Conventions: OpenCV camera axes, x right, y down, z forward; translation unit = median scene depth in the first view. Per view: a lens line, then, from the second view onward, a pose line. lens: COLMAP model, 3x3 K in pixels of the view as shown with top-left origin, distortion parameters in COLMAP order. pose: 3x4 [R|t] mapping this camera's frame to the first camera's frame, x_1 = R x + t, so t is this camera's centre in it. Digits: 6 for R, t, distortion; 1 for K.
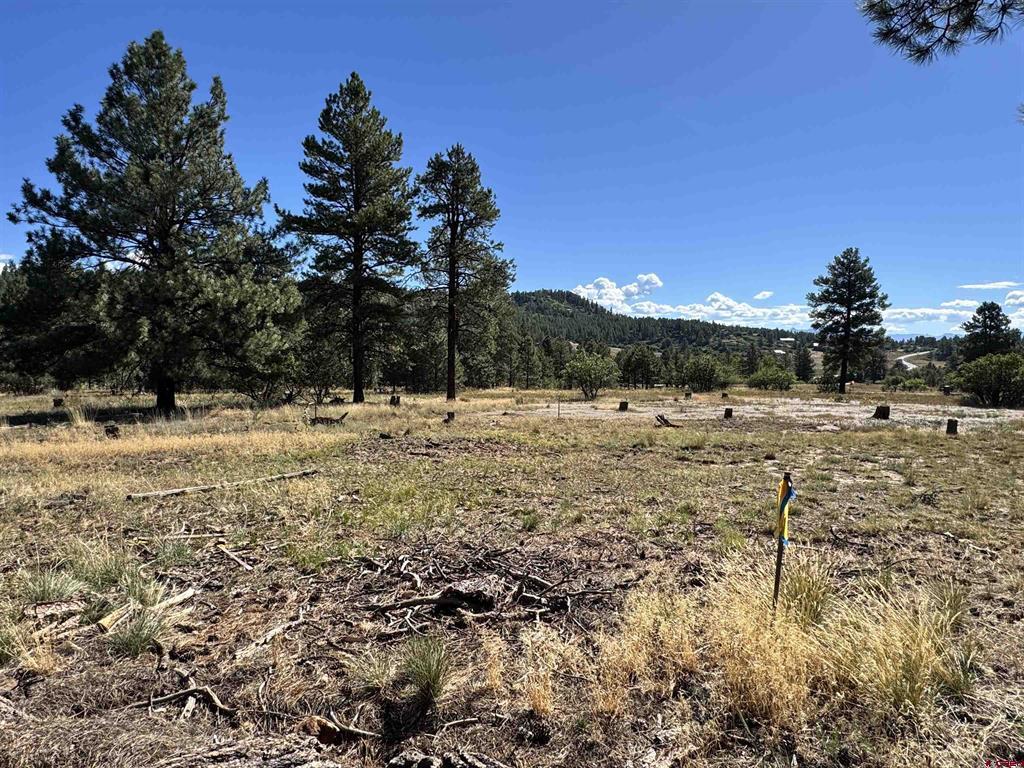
lens RADIAL K [[583.8, 0, 516.7], [0, 583.8, 384.4], [0, 0, 1]] dist [0.001873, -0.003323]
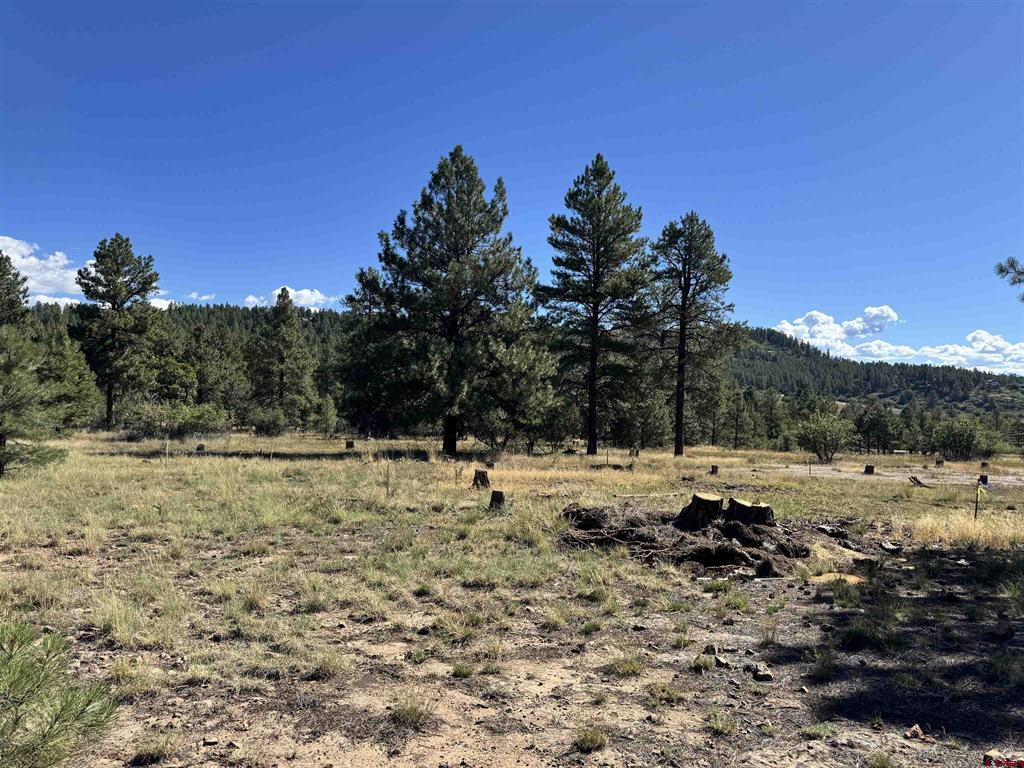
lens RADIAL K [[698.0, 0, 521.4], [0, 698.0, 388.1], [0, 0, 1]] dist [0.054259, -0.071781]
pose [[0.969063, 0.018398, -0.246125, -0.078621], [-0.036275, 0.997005, -0.068297, 0.000941], [0.244131, 0.075112, 0.966829, -0.260273]]
